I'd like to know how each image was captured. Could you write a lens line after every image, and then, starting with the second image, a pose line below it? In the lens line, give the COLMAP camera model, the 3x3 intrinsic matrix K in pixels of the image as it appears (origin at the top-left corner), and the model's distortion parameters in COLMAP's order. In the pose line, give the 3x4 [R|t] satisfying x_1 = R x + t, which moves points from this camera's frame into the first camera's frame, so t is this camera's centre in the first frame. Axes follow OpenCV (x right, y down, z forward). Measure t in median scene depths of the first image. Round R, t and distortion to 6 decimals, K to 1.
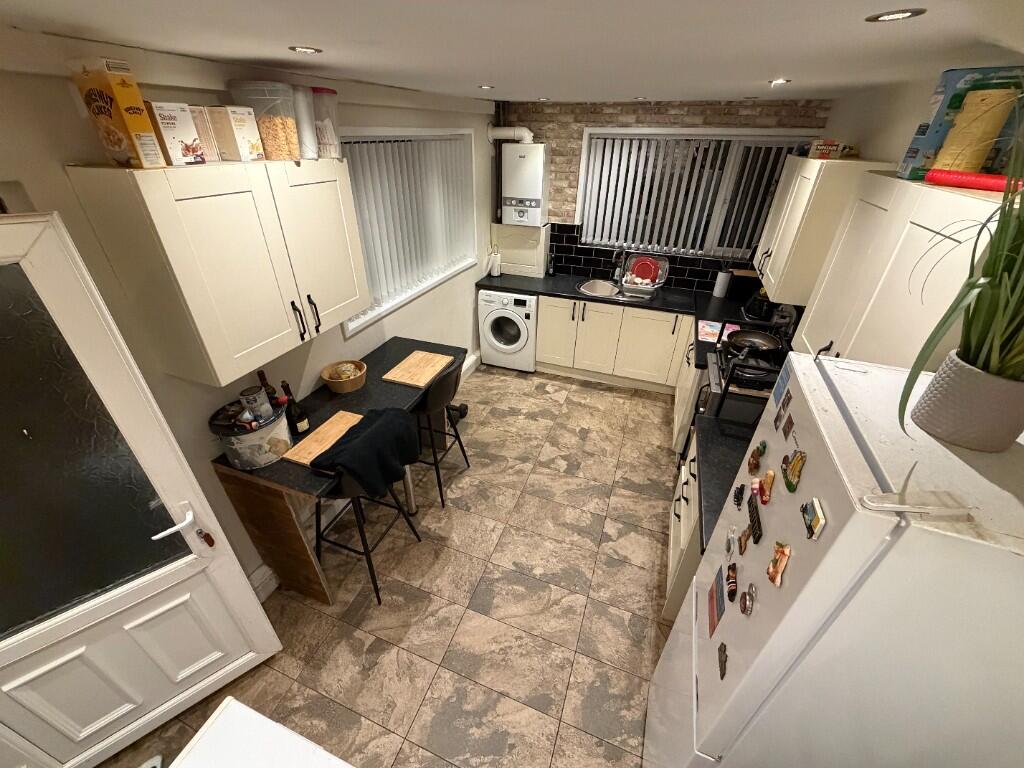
lens RADIAL K [[406.6, 0, 508.5], [0, 406.6, 384.0], [0, 0, 1]] dist [0.000197, -0.000193]
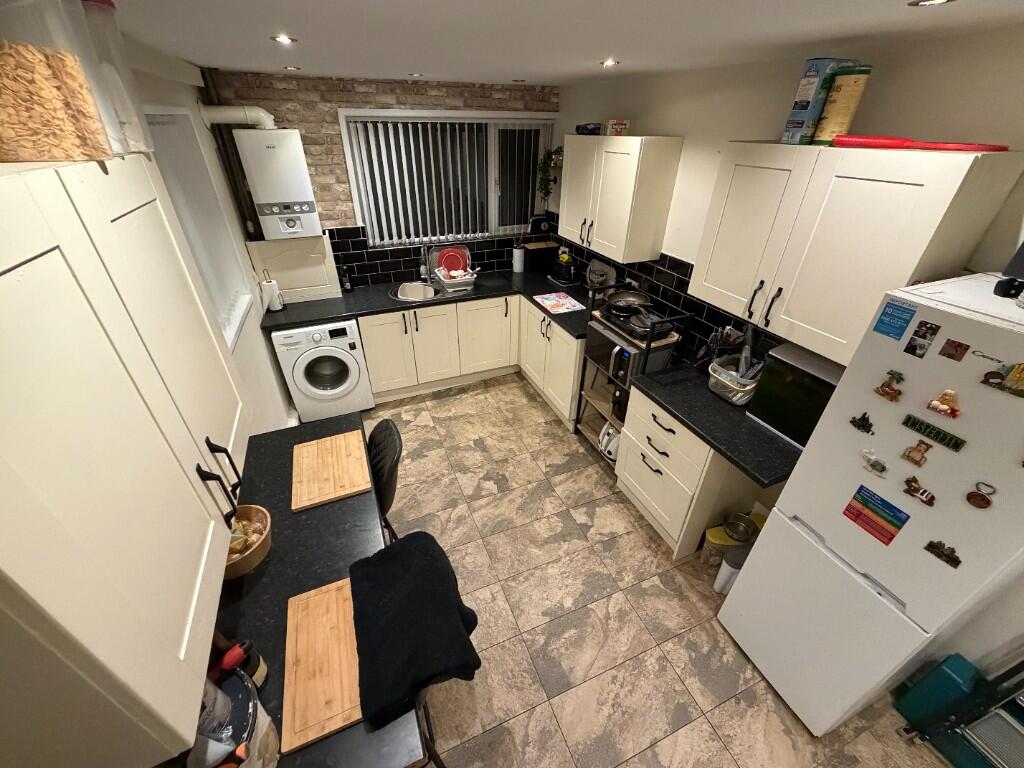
lens RADIAL K [[406.6, 0, 509.1], [0, 406.6, 383.7], [0, 0, 1]] dist [0.000197, -0.000193]
pose [[0.728211, -0.372455, 0.575314, -0.246481], [0.361644, 0.921886, 0.139067, -0.110564], [-0.582170, 0.106789, 0.806024, 0.201335]]
